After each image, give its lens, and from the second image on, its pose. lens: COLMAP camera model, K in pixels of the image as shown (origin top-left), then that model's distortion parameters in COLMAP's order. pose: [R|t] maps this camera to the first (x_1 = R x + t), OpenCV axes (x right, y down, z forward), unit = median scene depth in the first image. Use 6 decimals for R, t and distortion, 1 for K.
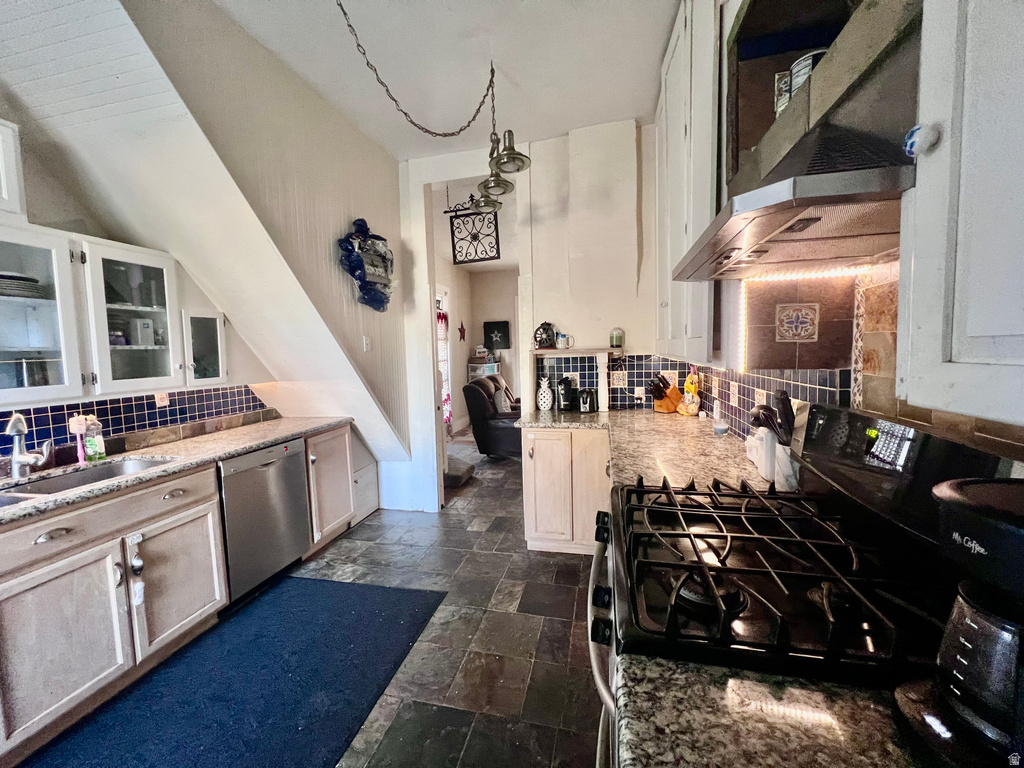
lens RADIAL K [[408.6, 0, 508.5], [0, 408.6, 380.6], [0, 0, 1]] dist [-0.001787, 0.000325]
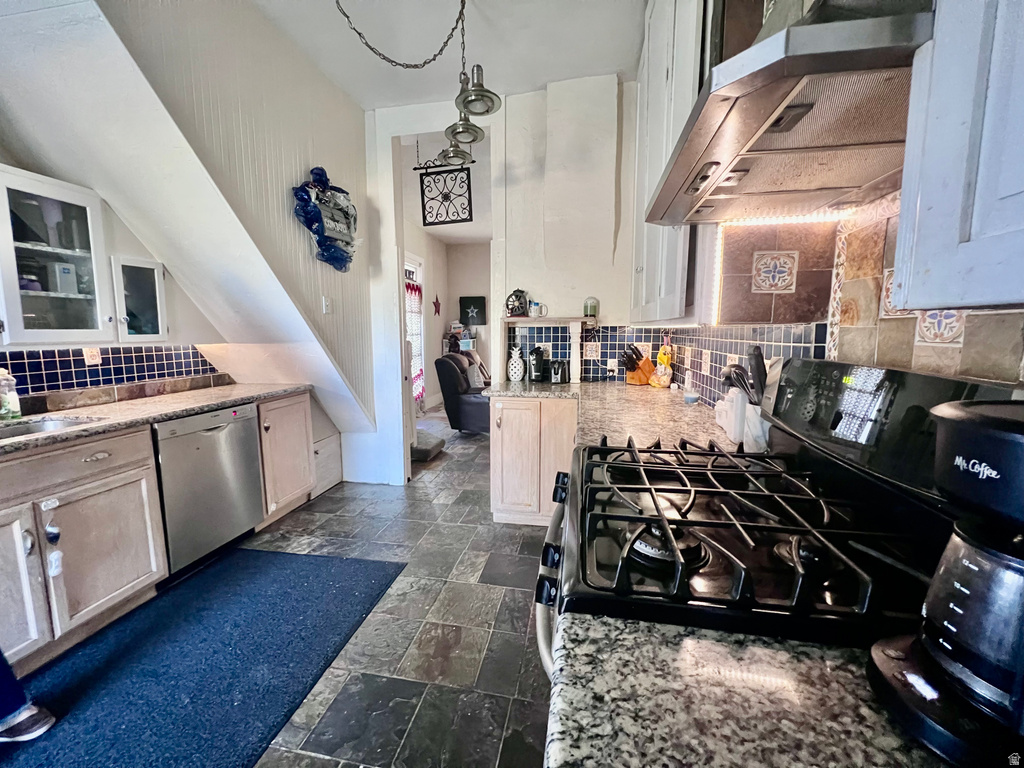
lens RADIAL K [[408.6, 0, 508.3], [0, 408.6, 380.5], [0, 0, 1]] dist [-0.001787, 0.000325]
pose [[0.998457, 0.019928, 0.051833, 0.028335], [-0.022184, 0.998814, 0.043330, 0.038918], [-0.050908, -0.044413, 0.997715, 0.045112]]
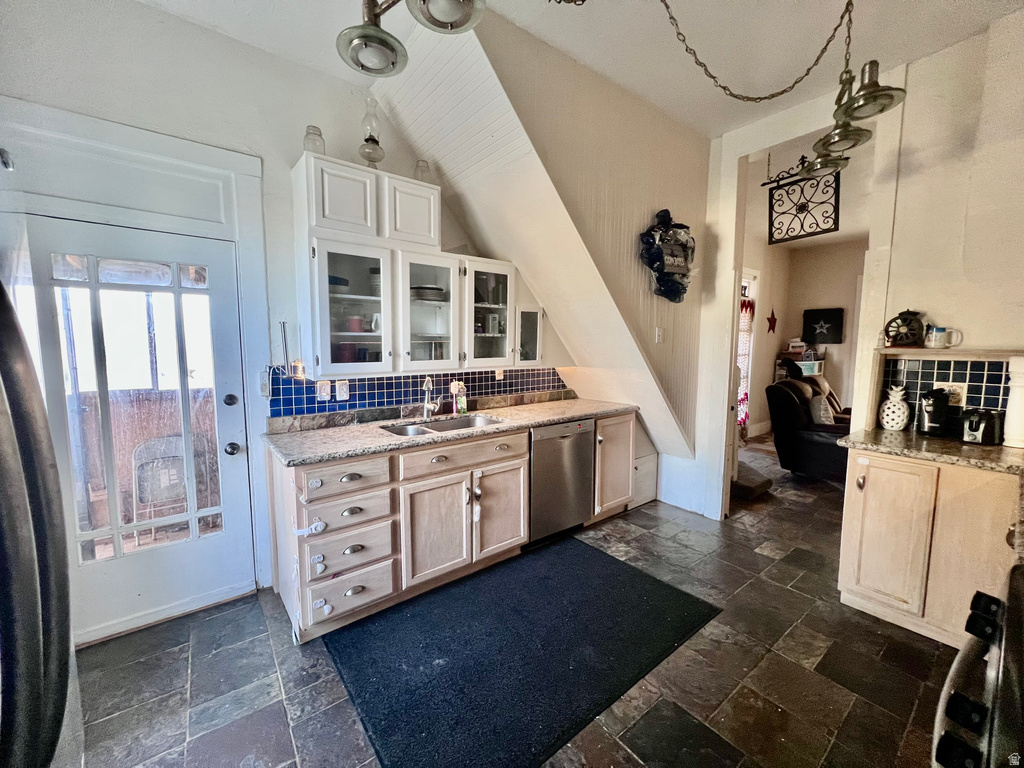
lens RADIAL K [[408.6, 0, 509.6], [0, 408.6, 380.1], [0, 0, 1]] dist [-0.001787, 0.000325]
pose [[0.778115, 0.088977, -0.621788, 0.001419], [-0.073397, 0.996014, 0.050679, -0.005247], [0.623819, 0.006203, 0.781545, -0.013595]]
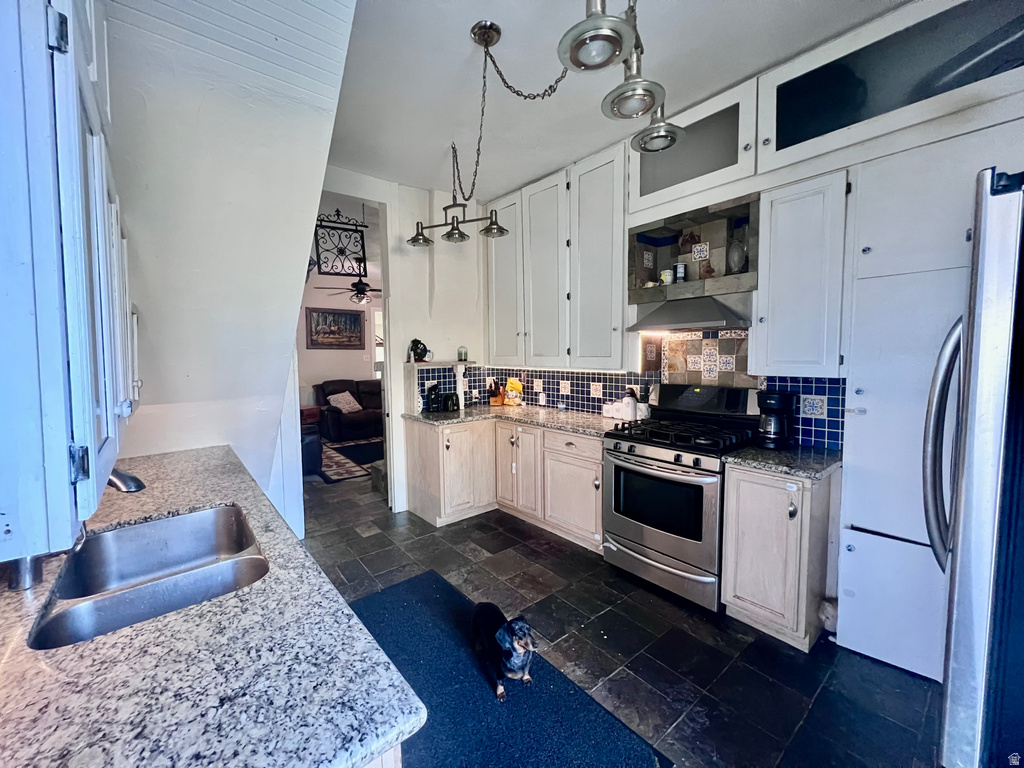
lens RADIAL K [[408.6, 0, 509.1], [0, 408.6, 379.6], [0, 0, 1]] dist [-0.001787, 0.000325]
pose [[0.606092, -0.027857, 0.794906, -0.898785], [0.055145, 0.998453, -0.007056, -0.002641], [-0.793480, 0.048112, 0.606691, 0.091217]]
